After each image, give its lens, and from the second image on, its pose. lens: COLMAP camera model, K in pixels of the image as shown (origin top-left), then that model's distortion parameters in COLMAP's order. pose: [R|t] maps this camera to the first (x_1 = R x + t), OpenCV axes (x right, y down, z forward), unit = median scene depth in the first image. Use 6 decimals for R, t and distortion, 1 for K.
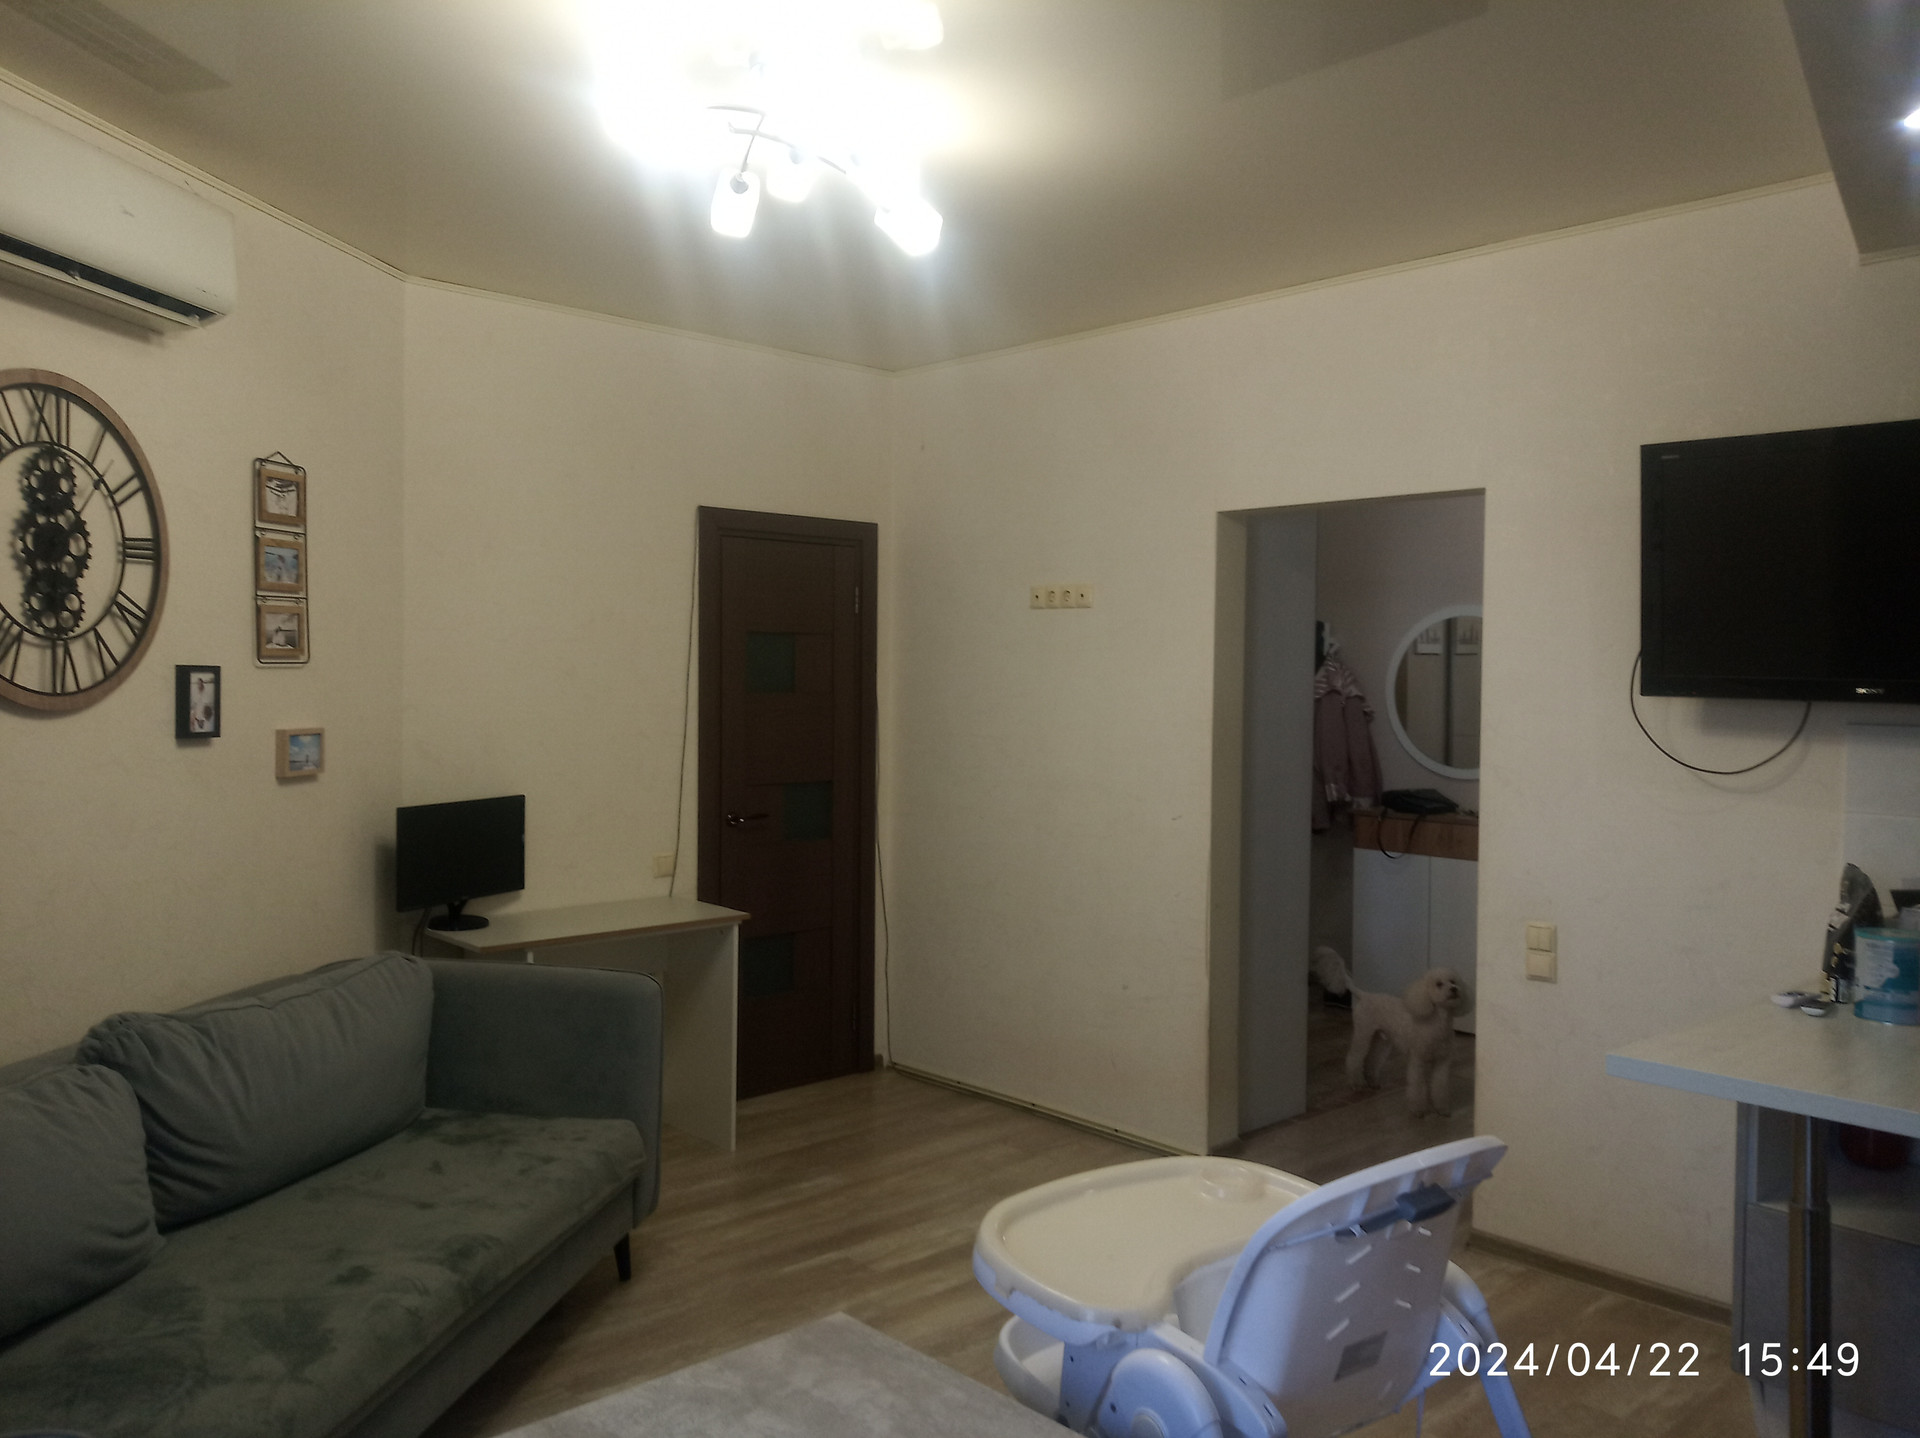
lens RADIAL K [[1492.8, 0, 959.2], [0, 1492.8, 711.3], [0, 0, 1]] dist [0.015837, -0.018250]
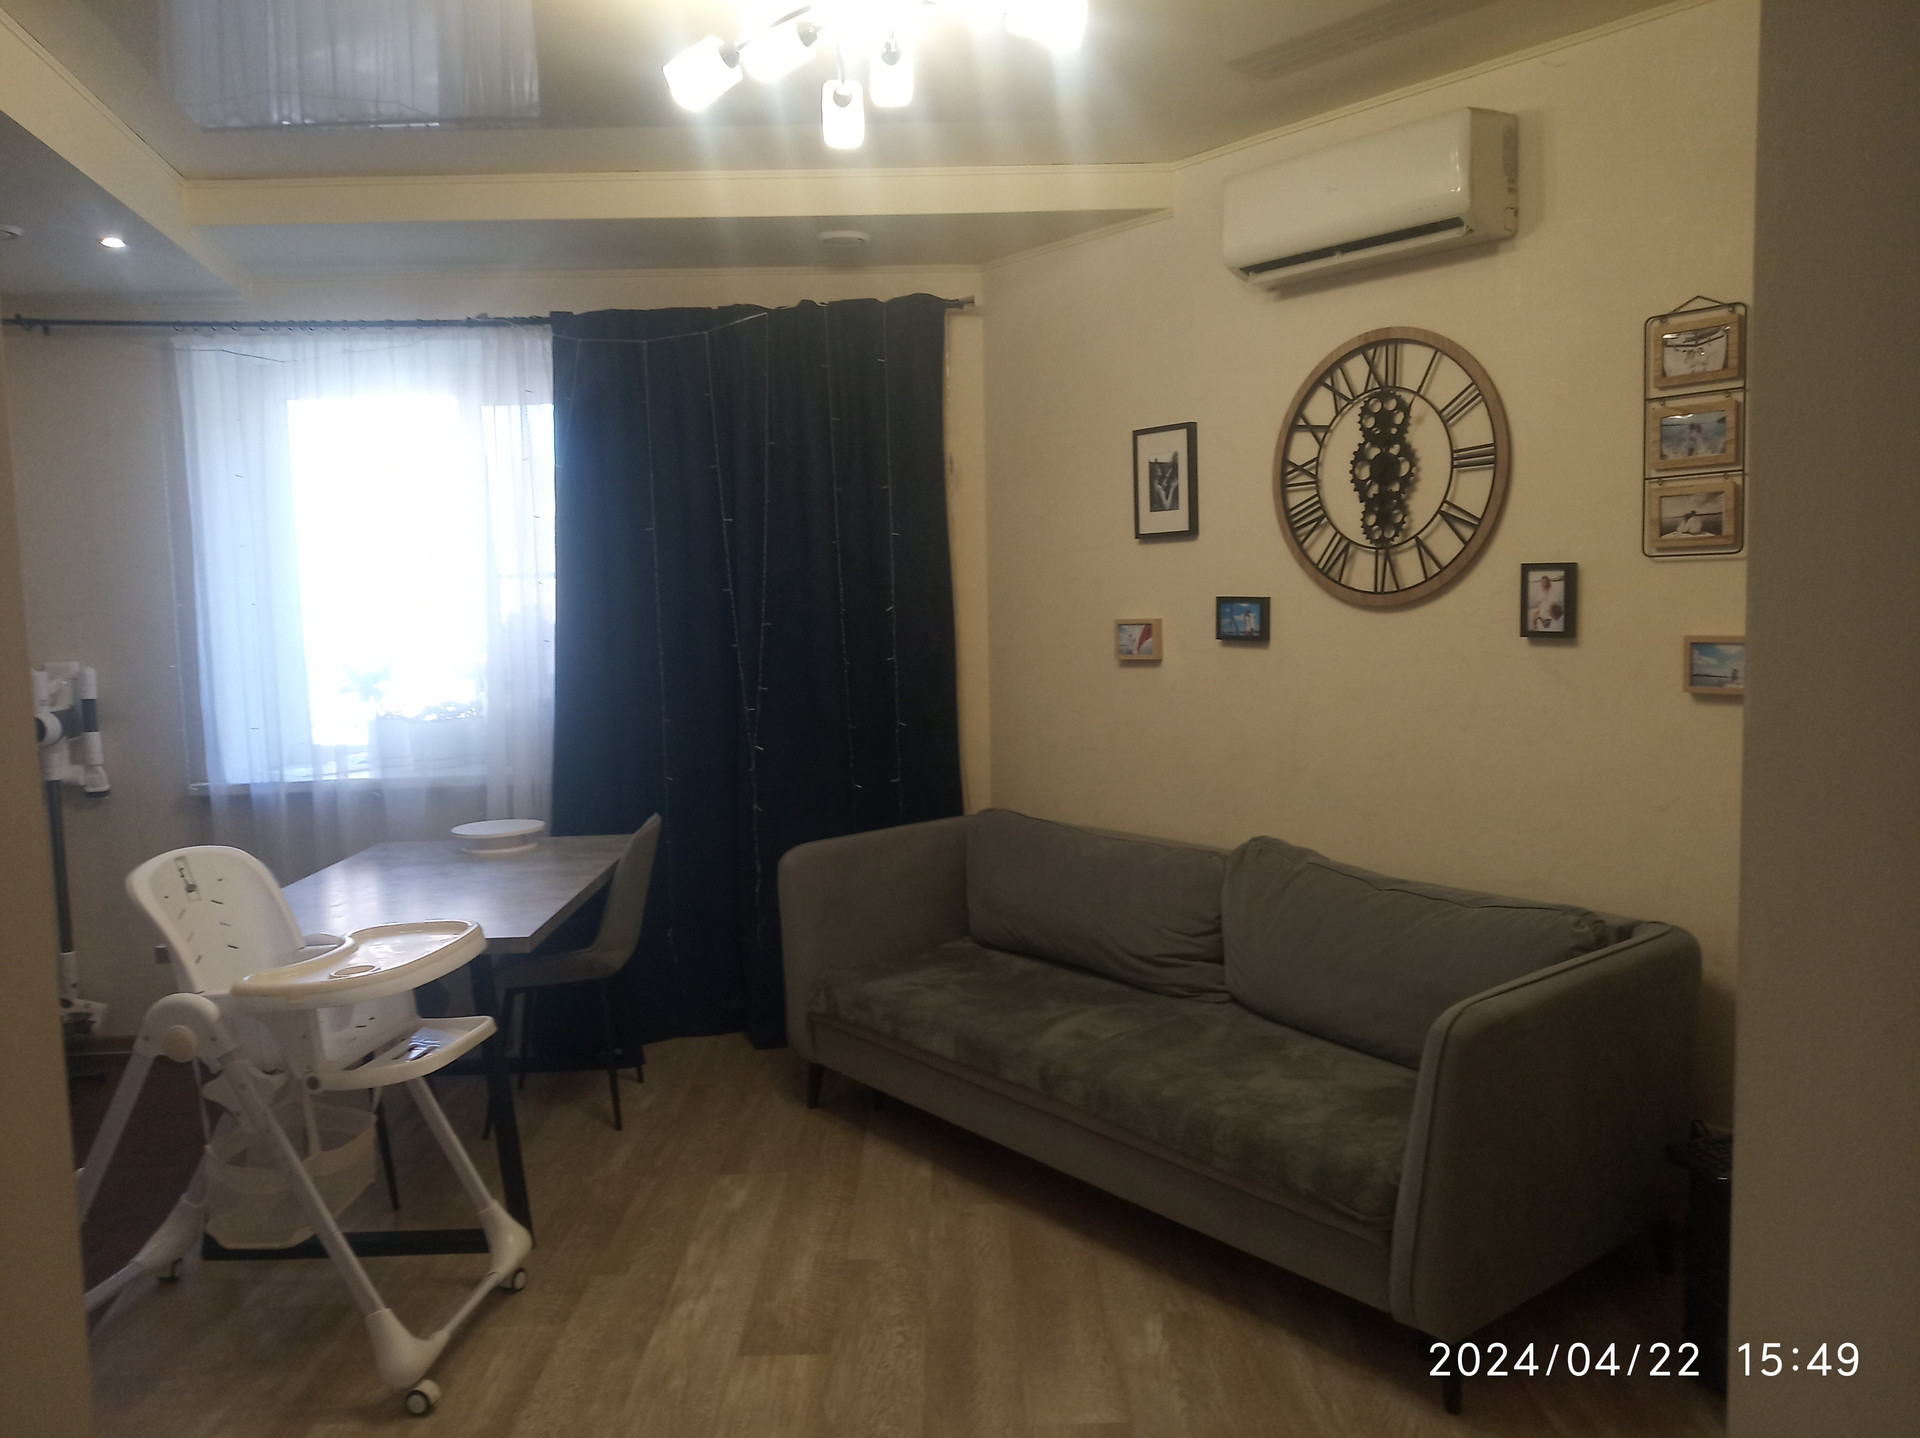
lens RADIAL K [[1492.8, 0, 971.0], [0, 1492.8, 727.3], [0, 0, 1]] dist [0.015837, -0.018250]
pose [[-0.669933, 0.088405, -0.737139, 0.503852], [0.009283, 0.993805, 0.110750, -0.037908], [0.742363, 0.067353, -0.666604, 1.457634]]
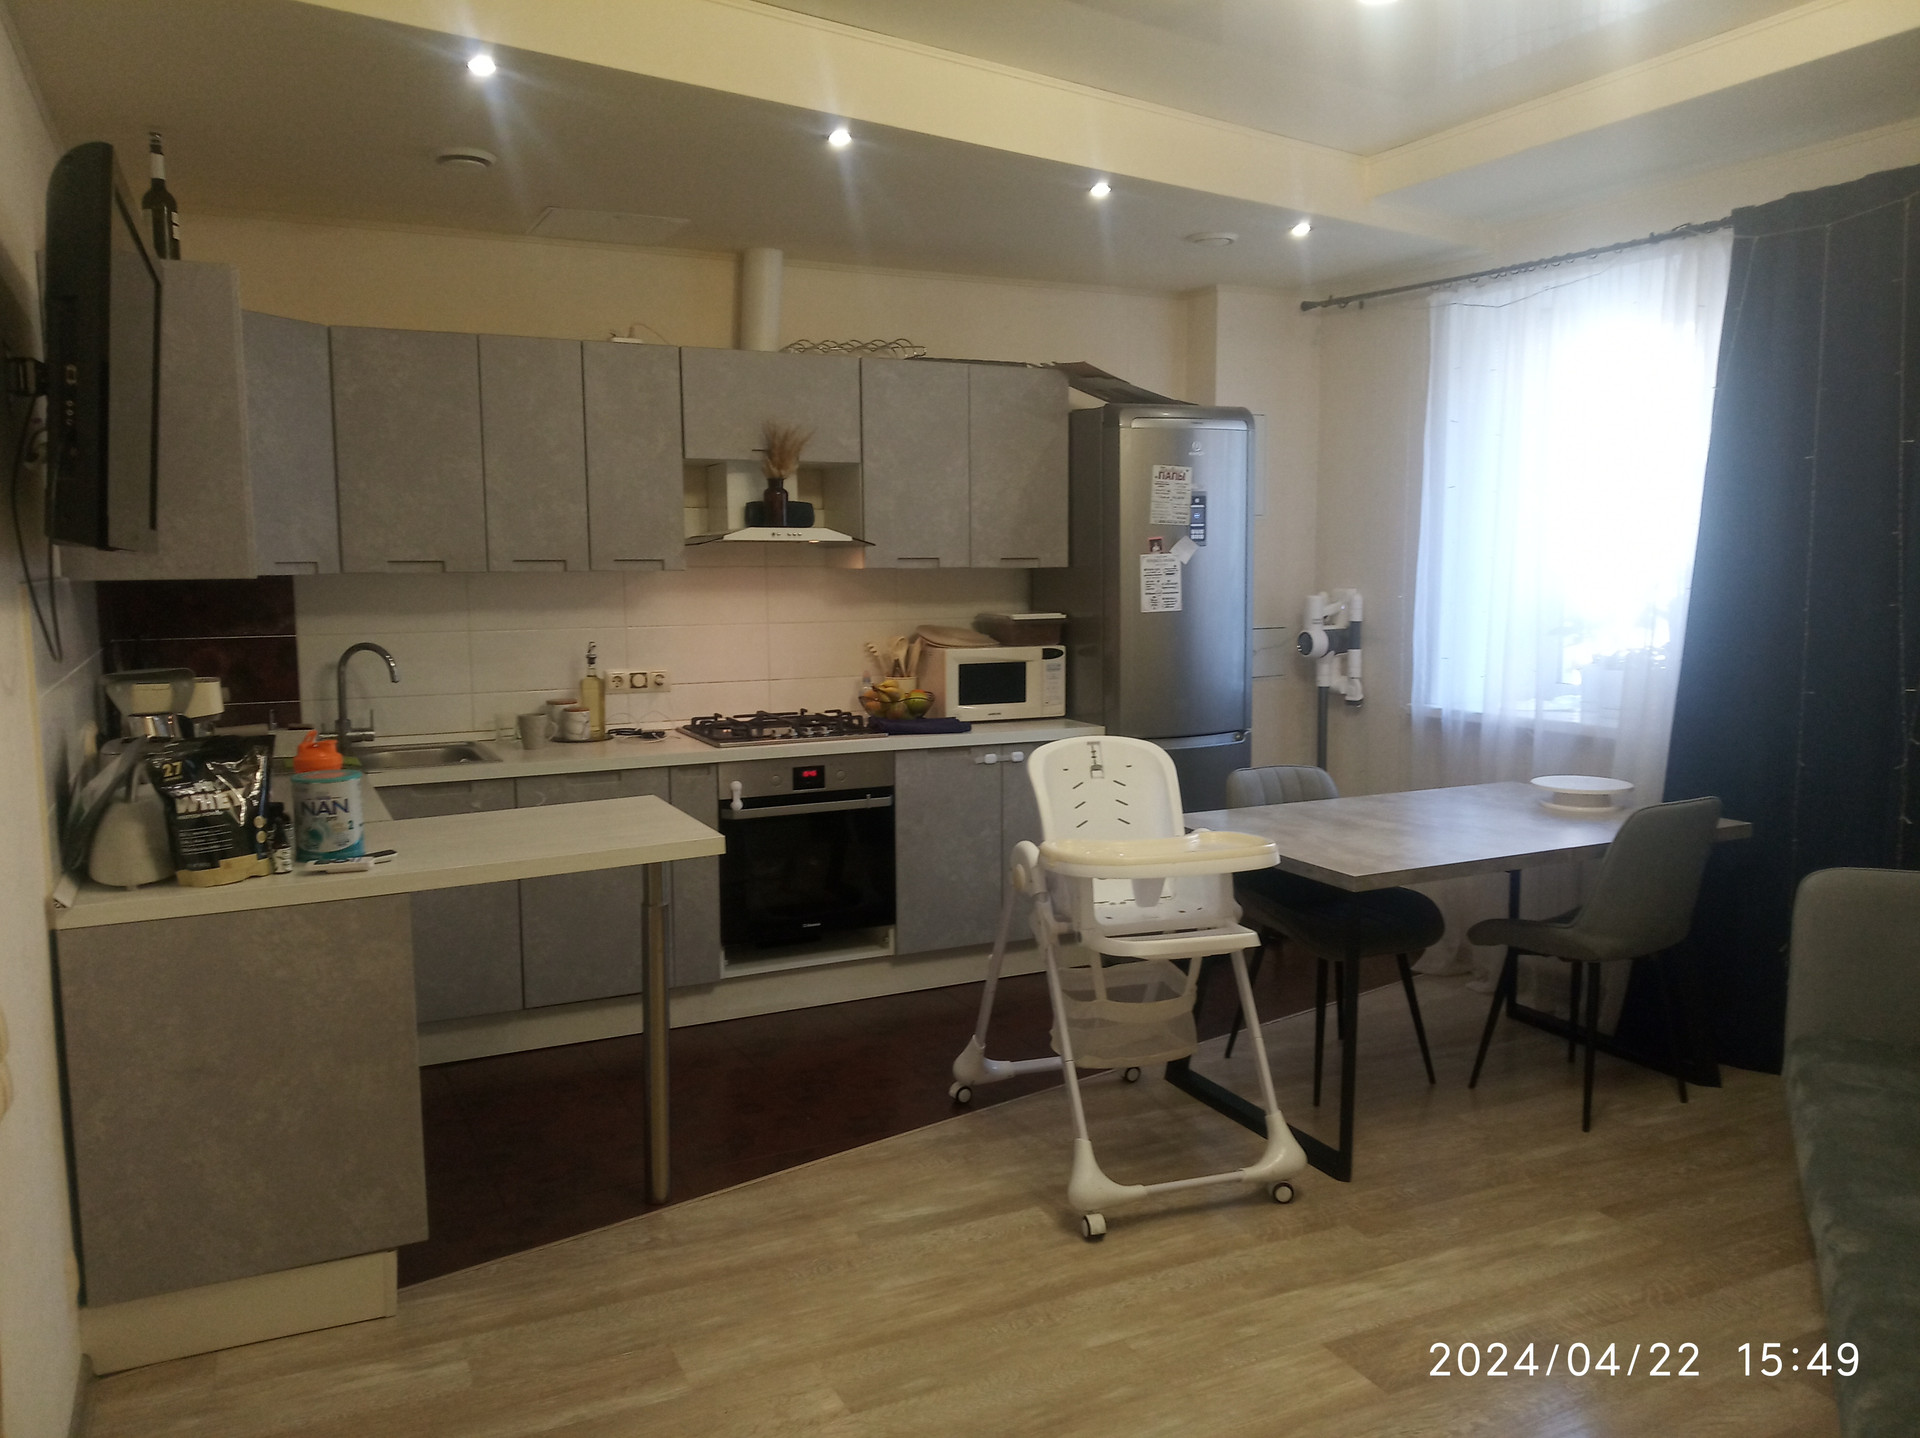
lens RADIAL K [[1492.8, 0, 969.5], [0, 1492.8, 719.2], [0, 0, 1]] dist [0.015837, -0.018250]
pose [[-0.951827, -0.027658, 0.305385, -0.097287], [0.013689, 0.991098, 0.132427, -0.032262], [-0.306329, 0.130228, -0.942976, 1.599318]]
